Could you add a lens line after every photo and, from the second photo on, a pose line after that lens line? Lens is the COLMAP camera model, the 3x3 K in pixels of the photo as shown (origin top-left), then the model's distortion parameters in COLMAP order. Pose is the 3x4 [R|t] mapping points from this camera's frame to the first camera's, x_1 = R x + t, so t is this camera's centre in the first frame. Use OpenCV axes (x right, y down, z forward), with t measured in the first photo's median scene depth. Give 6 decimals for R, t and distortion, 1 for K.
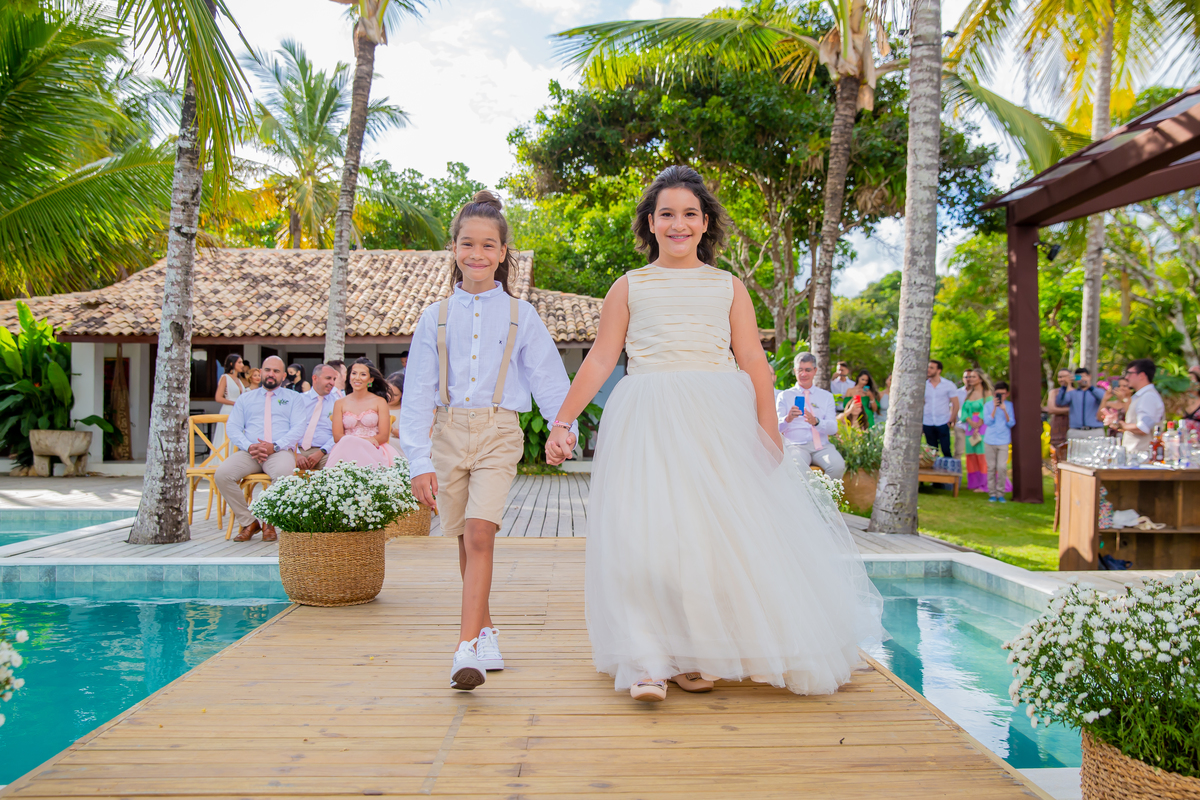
lens RADIAL K [[1076.8, 0, 600.0], [0, 1076.8, 400.0], [0, 0, 1]] dist [-0.016202, -0.005961]
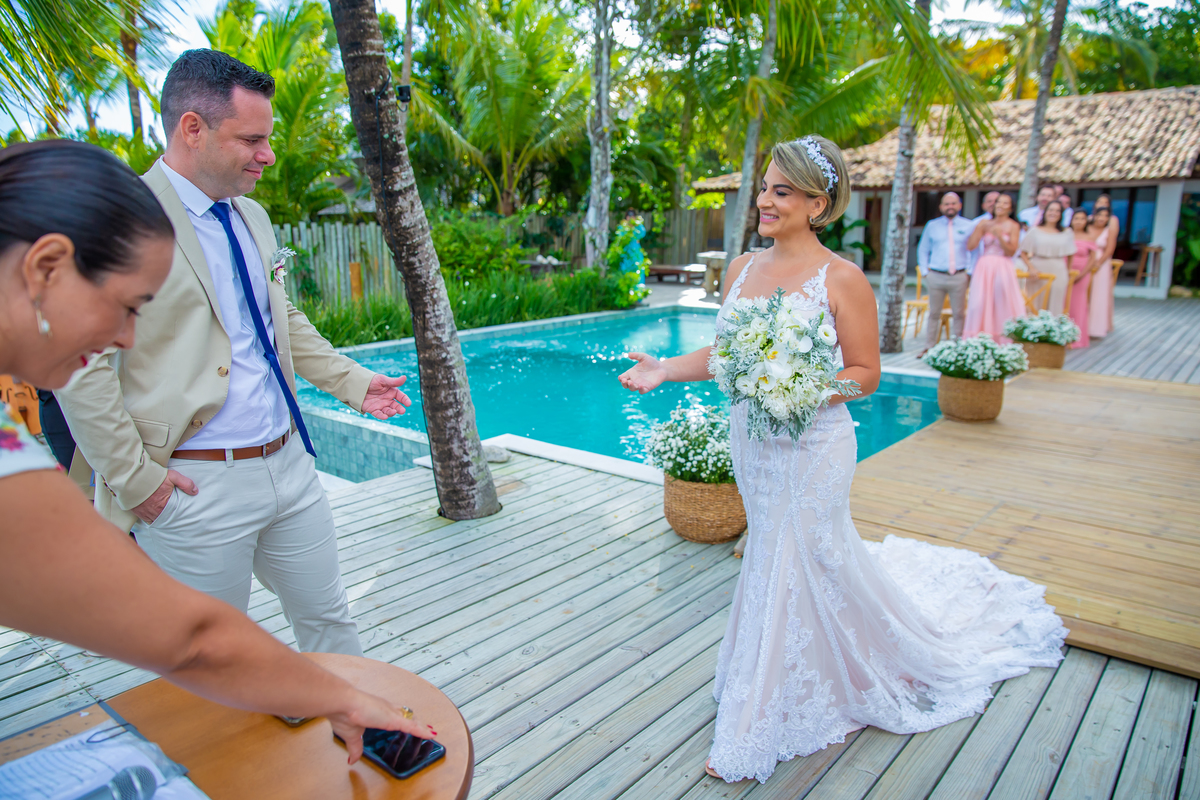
lens RADIAL K [[847.1, 0, 600.0], [0, 847.1, 400.0], [0, 0, 1]] dist [-0.107558, 0.083438]
pose [[0.736242, 0.132965, -0.663526, 0.059603], [0.029887, 0.973161, 0.228175, -0.049231], [0.676058, -0.187823, 0.712509, -0.097898]]
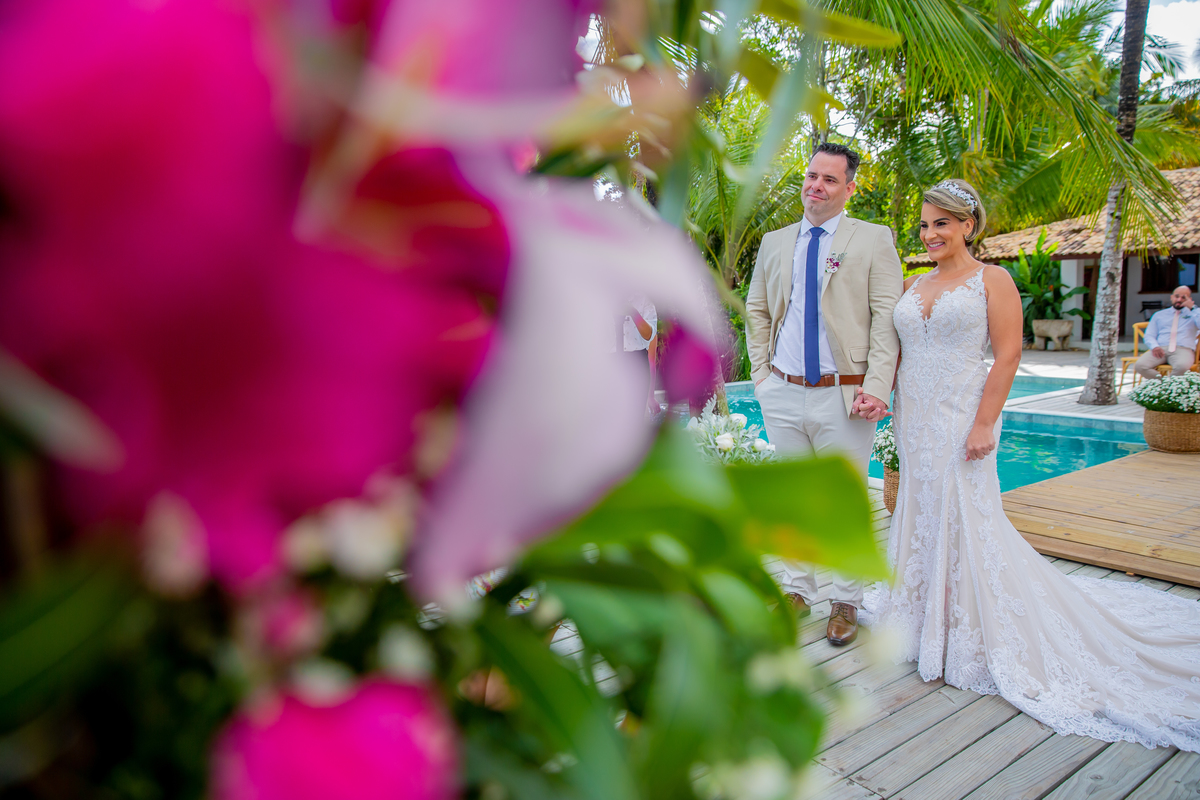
lens RADIAL K [[828.7, 0, 600.0], [0, 828.7, 400.0], [0, 0, 1]] dist [-0.094535, 0.081017]
pose [[0.549737, 0.075673, -0.831903, 0.108173], [0.052722, 0.990760, 0.124963, -0.036908], [0.833672, -0.112556, 0.540668, -0.167127]]
